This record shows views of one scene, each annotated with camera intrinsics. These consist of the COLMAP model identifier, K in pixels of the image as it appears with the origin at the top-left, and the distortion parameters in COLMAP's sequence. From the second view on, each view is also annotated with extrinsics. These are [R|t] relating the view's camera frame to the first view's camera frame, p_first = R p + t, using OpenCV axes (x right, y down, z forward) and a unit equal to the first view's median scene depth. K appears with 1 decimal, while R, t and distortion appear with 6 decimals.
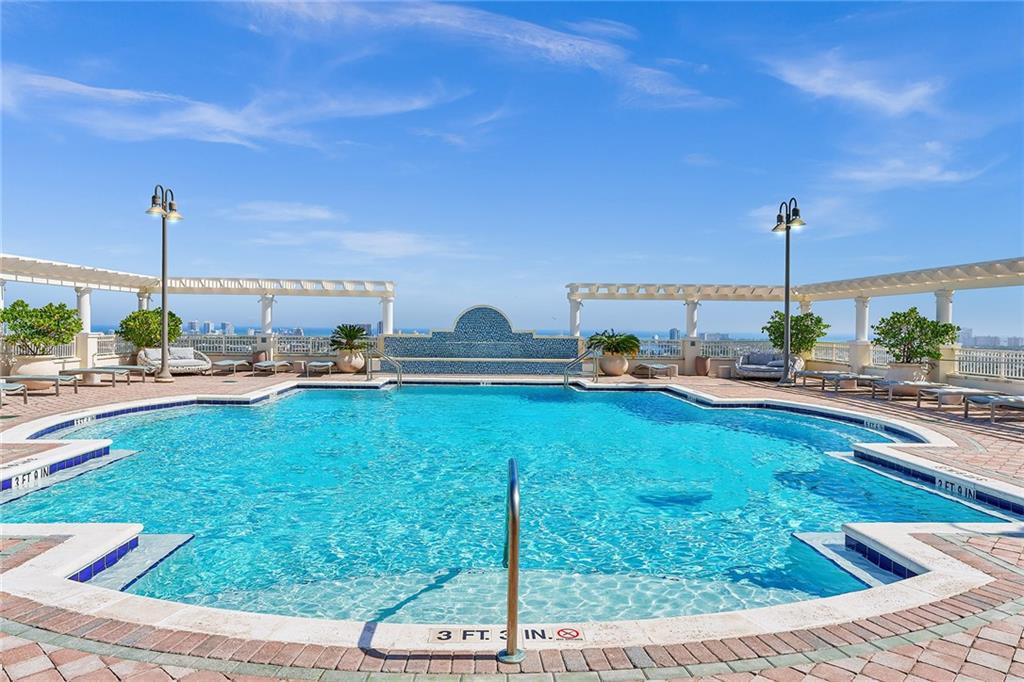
lens RADIAL K [[715.1, 0, 512.0], [0, 715.1, 341.0], [0, 0, 1]] dist [0.000335, -0.000121]
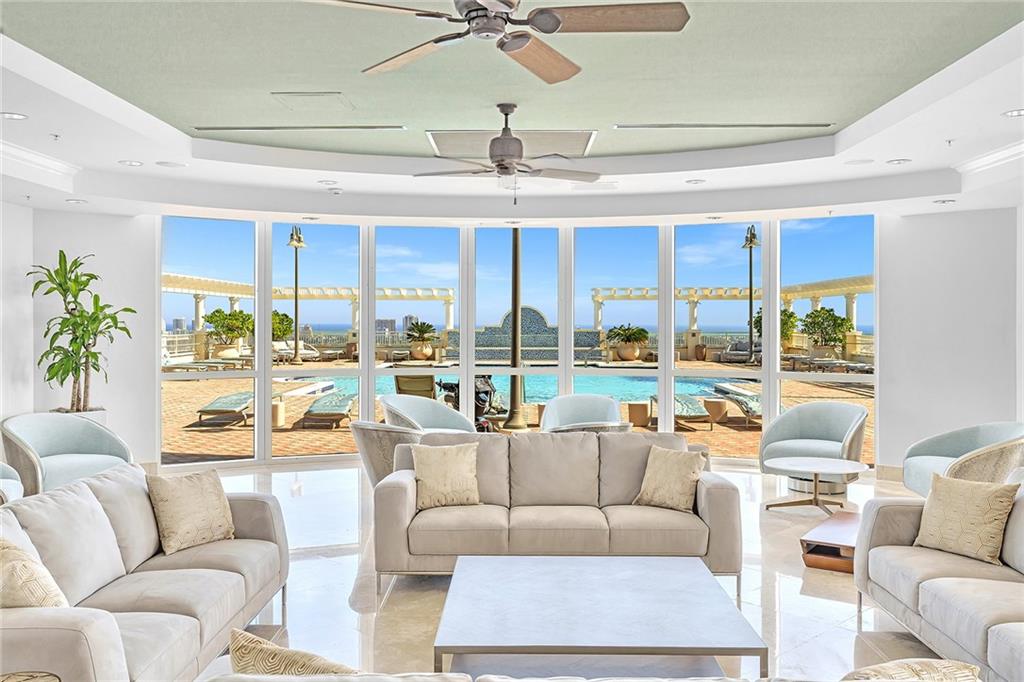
lens RADIAL K [[1134.5, 0, 512.0], [0, 1134.5, 341.0], [0, 0, 1]] dist [-0.006417, -0.002648]
pose [[0.997526, -0.008515, -0.069774, 0.092843], [0.008349, 0.999962, -0.002681, 0.020808], [0.069794, 0.002092, 0.997559, -1.204041]]
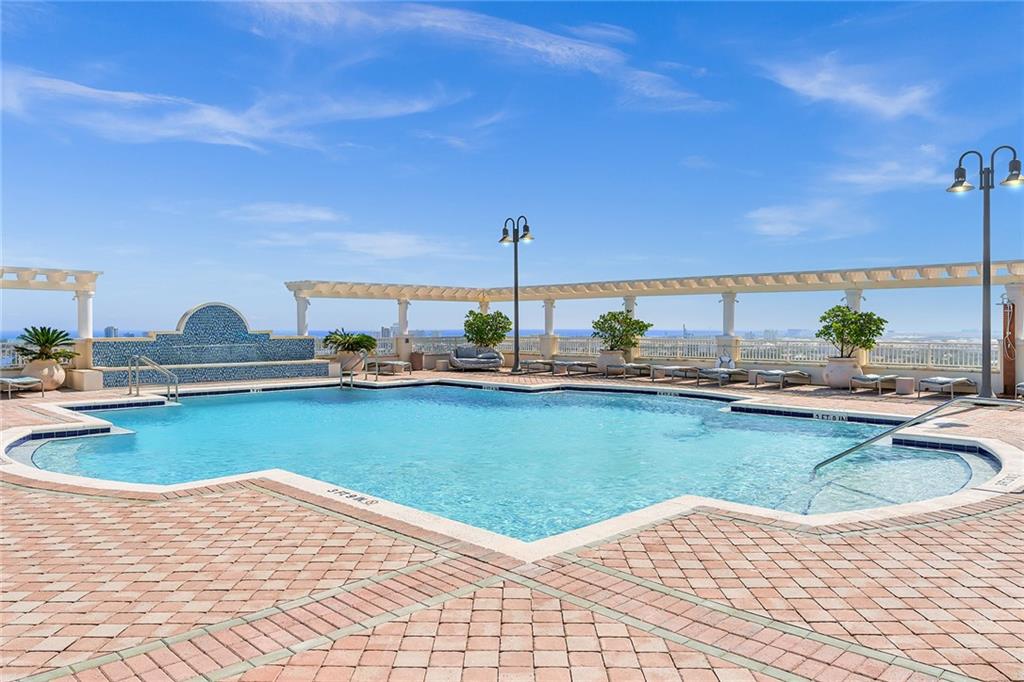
lens RADIAL K [[714.4, 0, 512.0], [0, 714.4, 341.0], [0, 0, 1]] dist [-0.000717, -0.000483]
pose [[0.742428, -0.025371, 0.669446, -0.428162], [0.025699, 0.999626, 0.009384, -0.002525], [-0.669433, 0.010237, 0.742802, 0.127054]]
